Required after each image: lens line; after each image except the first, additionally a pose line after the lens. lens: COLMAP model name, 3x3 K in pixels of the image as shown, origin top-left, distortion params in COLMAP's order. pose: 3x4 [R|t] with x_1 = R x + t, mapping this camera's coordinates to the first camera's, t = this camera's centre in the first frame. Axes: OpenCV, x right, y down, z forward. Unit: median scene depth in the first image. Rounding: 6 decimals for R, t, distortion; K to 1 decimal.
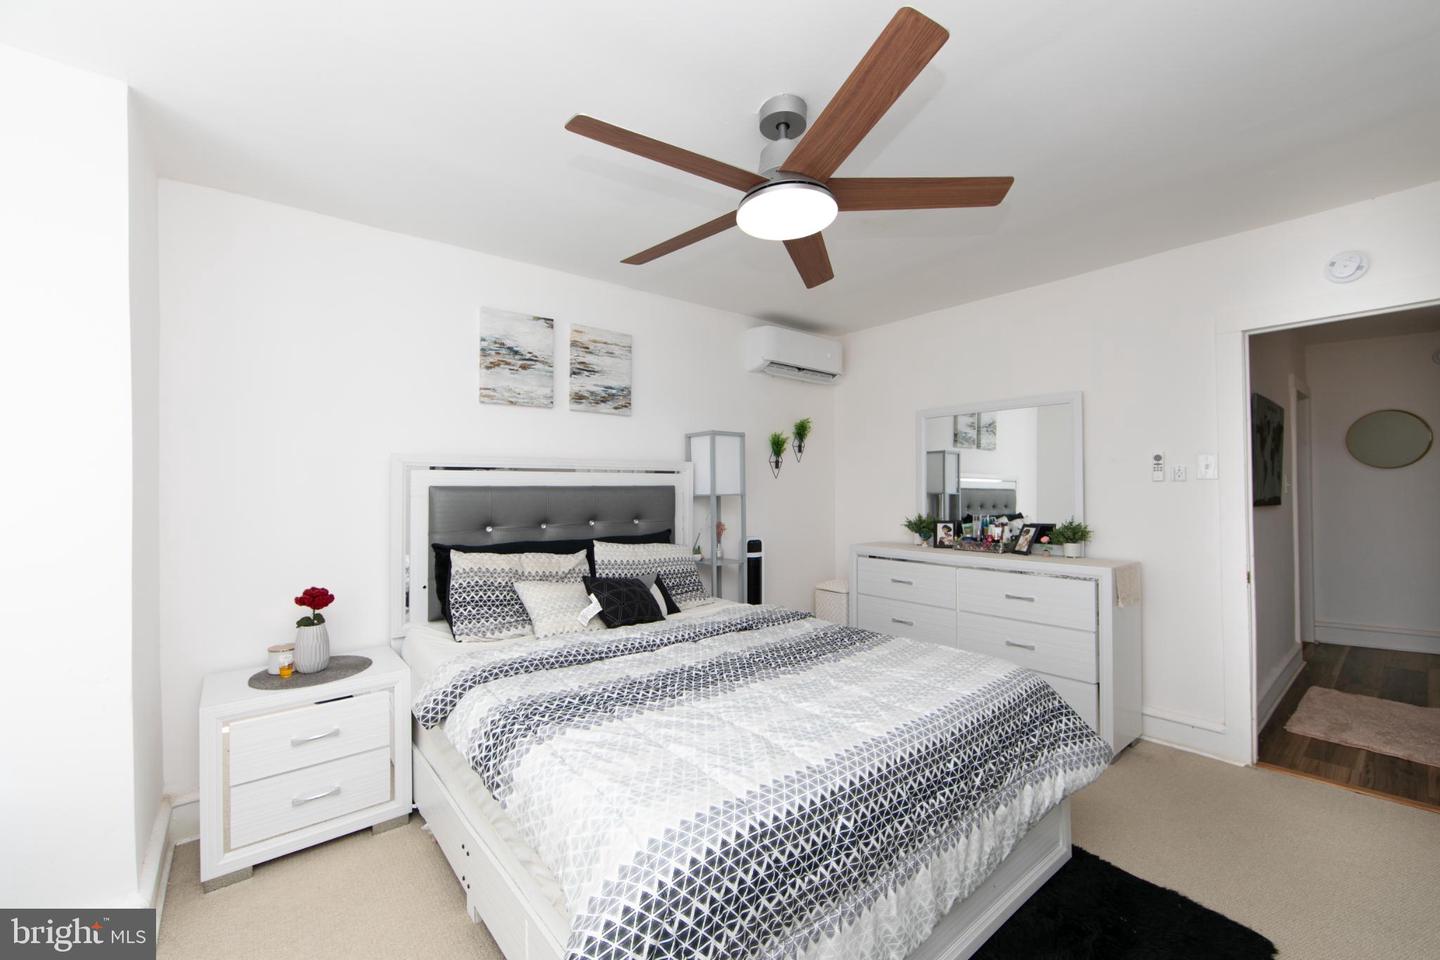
lens RADIAL K [[573.9, 0, 724.3], [0, 573.9, 477.1], [0, 0, 1]] dist [-0.002213, -0.000480]
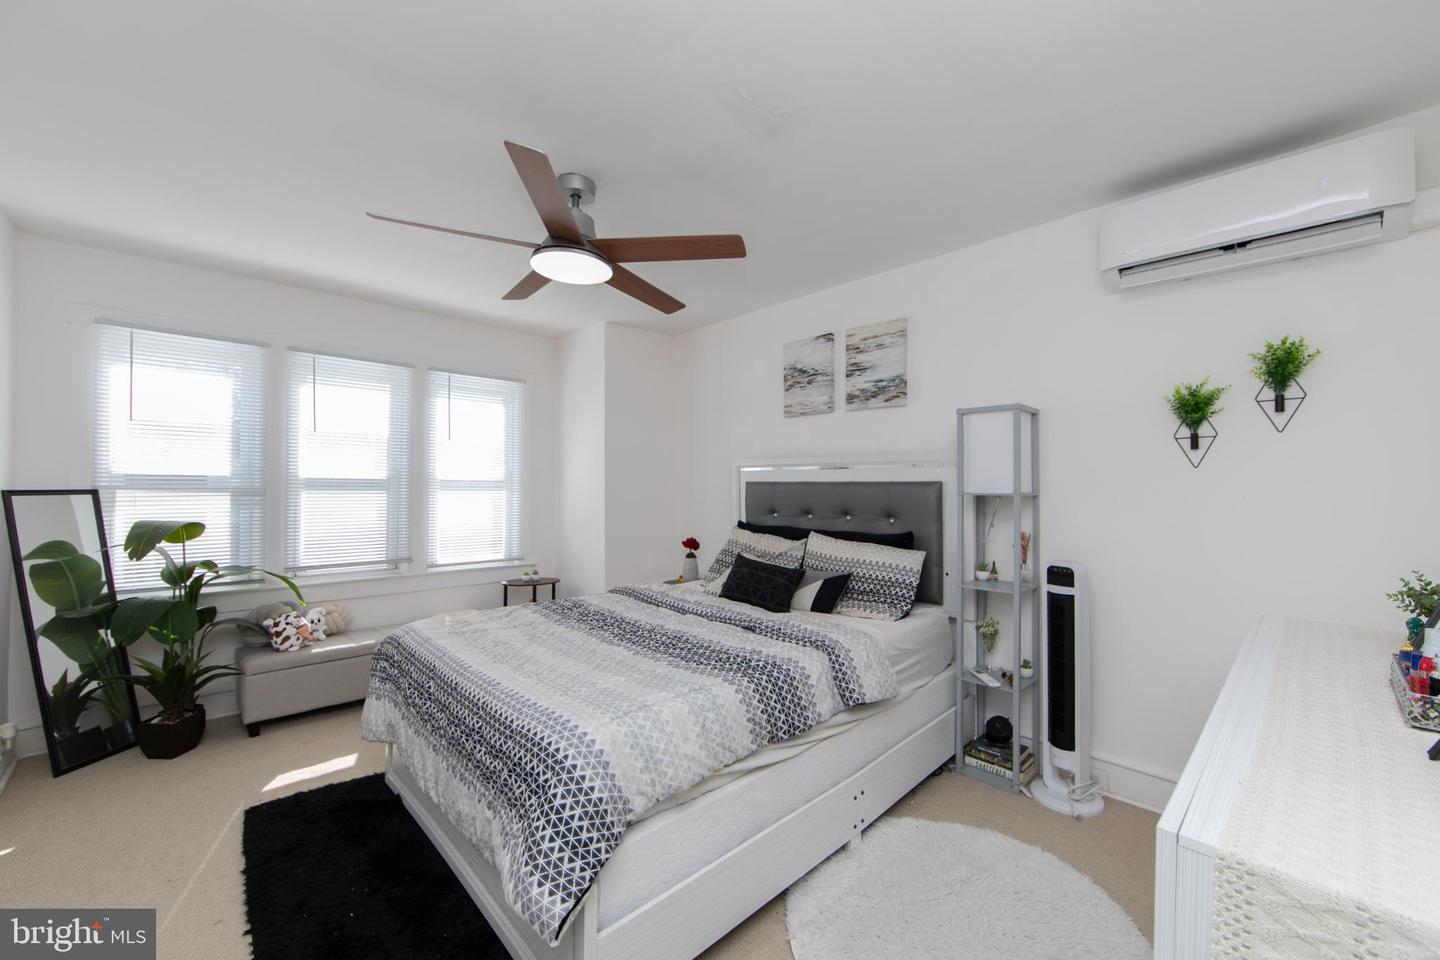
lens RADIAL K [[573.9, 0, 724.3], [0, 573.9, 477.1], [0, 0, 1]] dist [-0.002213, -0.000480]
pose [[0.083892, -0.005768, -0.996458, 0.779845], [0.015836, 0.999865, -0.004455, 0.008010], [0.996349, -0.015406, 0.083972, 0.678492]]
